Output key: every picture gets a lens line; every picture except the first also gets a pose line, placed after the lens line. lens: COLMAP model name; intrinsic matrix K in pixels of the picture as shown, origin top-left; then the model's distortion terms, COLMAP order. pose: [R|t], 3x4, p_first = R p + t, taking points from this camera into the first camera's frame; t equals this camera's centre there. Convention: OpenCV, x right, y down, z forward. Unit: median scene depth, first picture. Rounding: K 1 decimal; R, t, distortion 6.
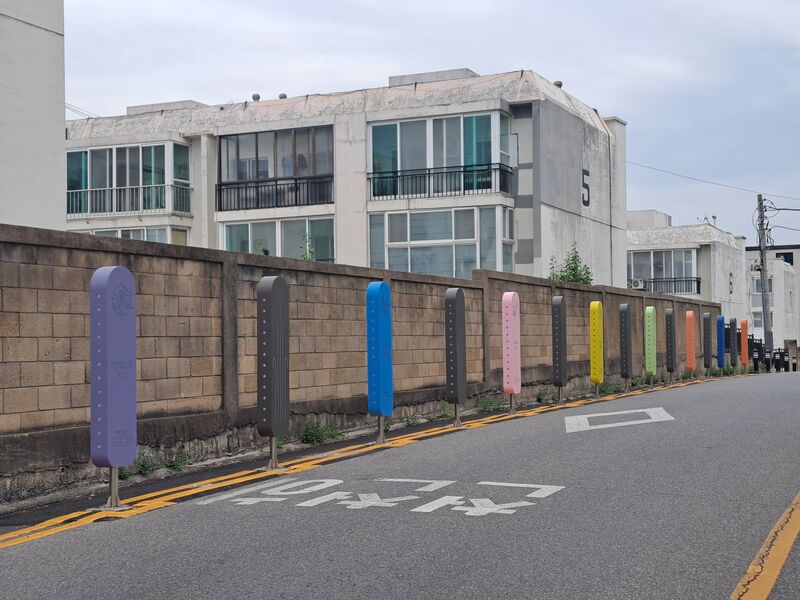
lens RADIAL K [[1171.7, 0, 400.4], [0, 1171.7, 298.8], [0, 0, 1]] dist [0.023846, 0.000000]
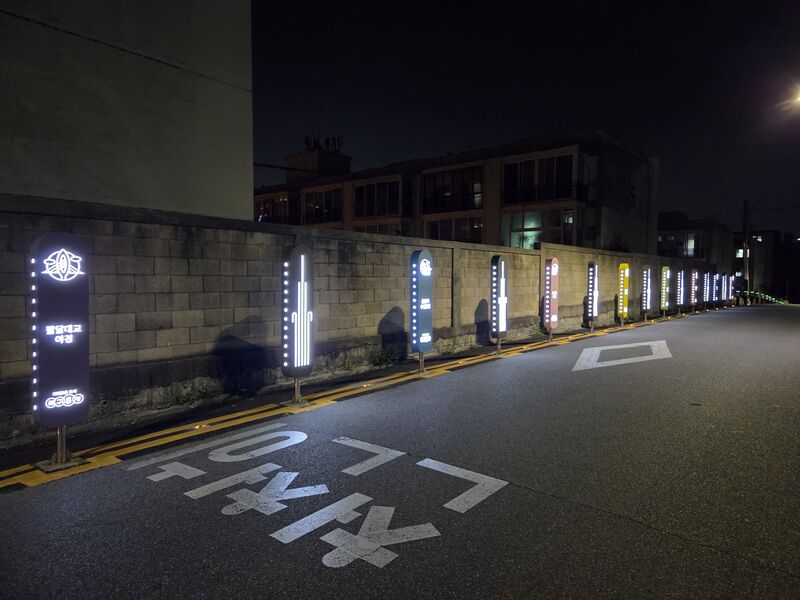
lens RADIAL K [[521.9, 0, 398.2], [0, 521.9, 308.6], [0, 0, 1]] dist [0.042521, 0.001149]
pose [[0.963127, 0.033394, -0.266966, 0.116490], [-0.007927, 0.995359, 0.095908, -0.005086], [0.268929, -0.090255, 0.958922, 0.440226]]
